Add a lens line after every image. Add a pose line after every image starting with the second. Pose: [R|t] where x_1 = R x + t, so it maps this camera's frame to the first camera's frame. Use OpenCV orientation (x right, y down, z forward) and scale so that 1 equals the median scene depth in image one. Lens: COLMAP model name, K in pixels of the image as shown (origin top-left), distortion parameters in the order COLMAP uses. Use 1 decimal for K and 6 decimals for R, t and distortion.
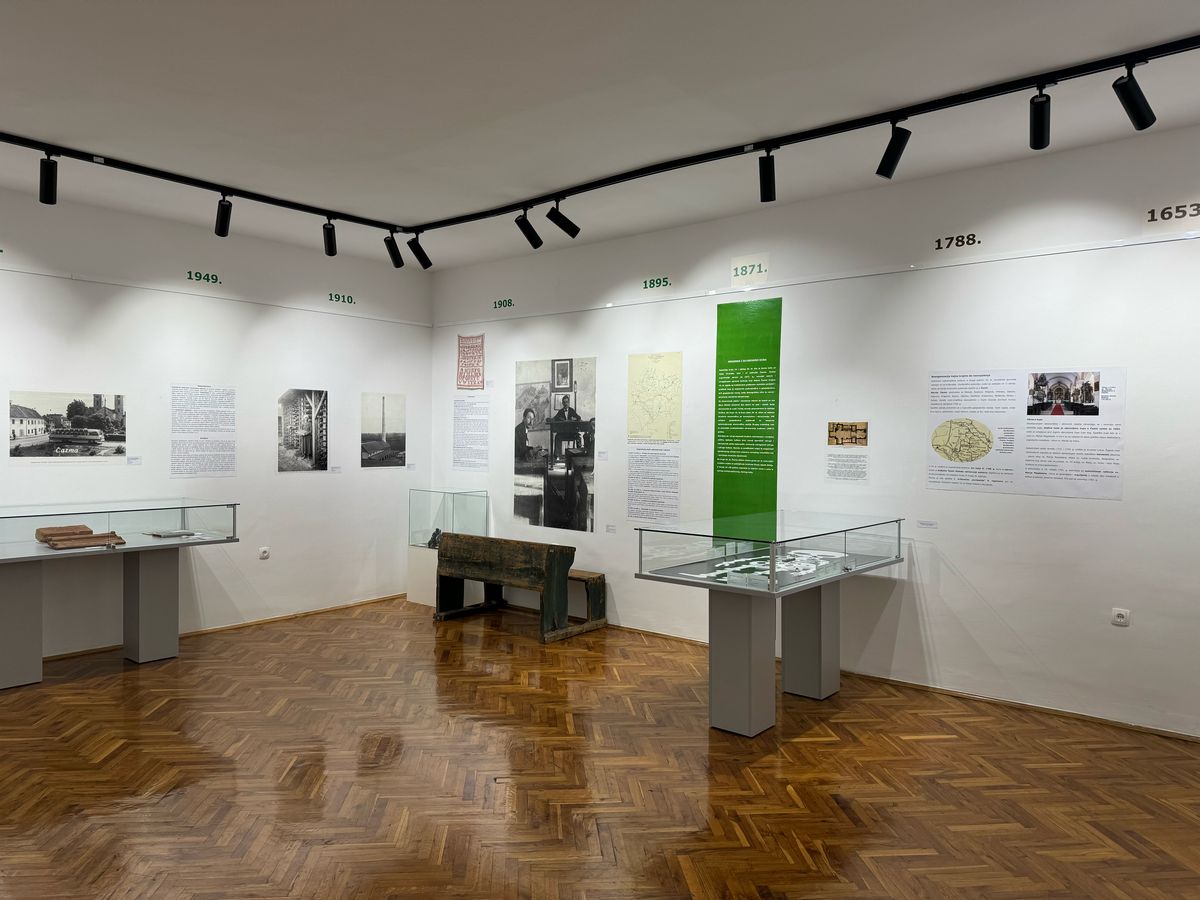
lens RADIAL K [[838.2, 0, 600.4], [0, 838.2, 446.7], [0, 0, 1]] dist [0.040709, -0.043415]
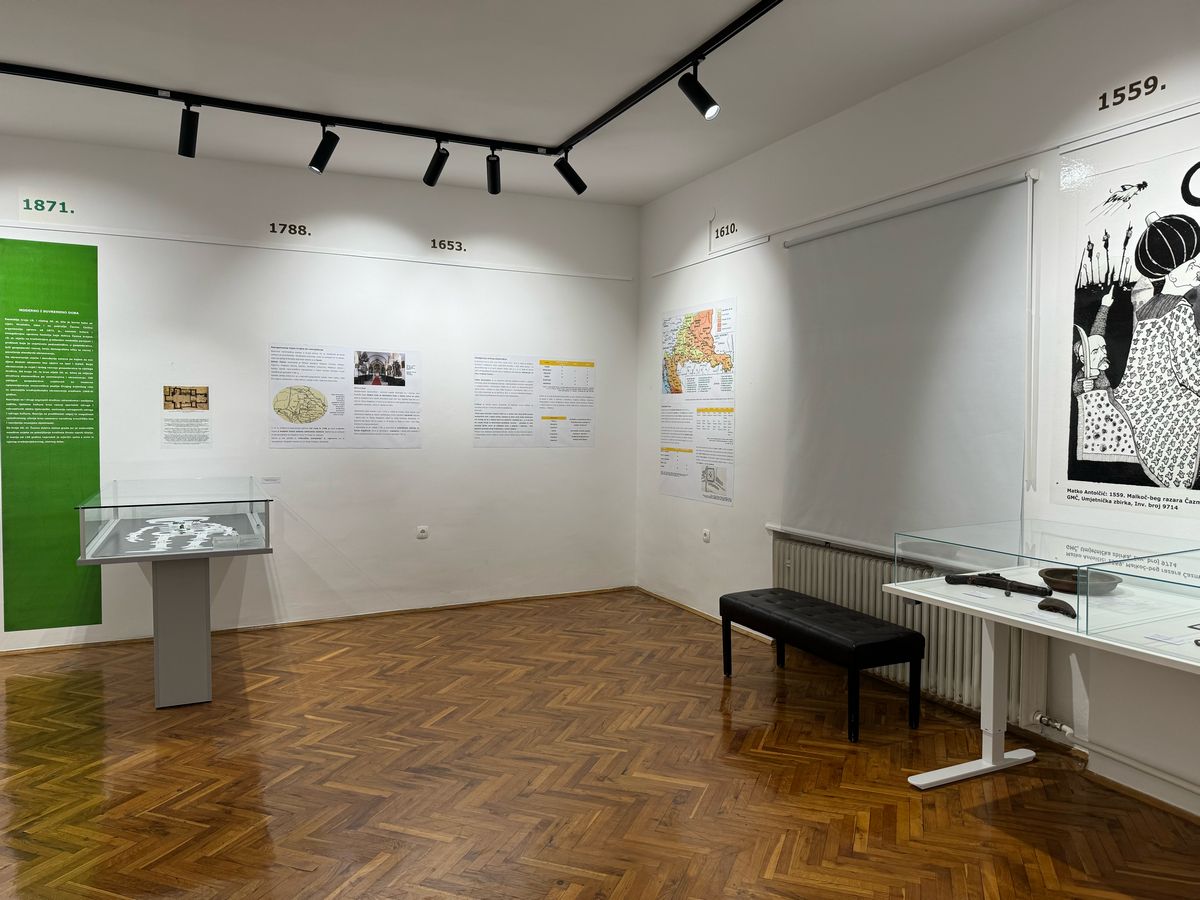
lens RADIAL K [[838.2, 0, 606.7], [0, 838.2, 448.9], [0, 0, 1]] dist [0.040709, -0.043415]
pose [[0.423250, -0.045366, 0.904876, -0.487956], [0.008577, 0.998901, 0.046068, 0.003735], [-0.905972, -0.011737, 0.423174, 0.146080]]
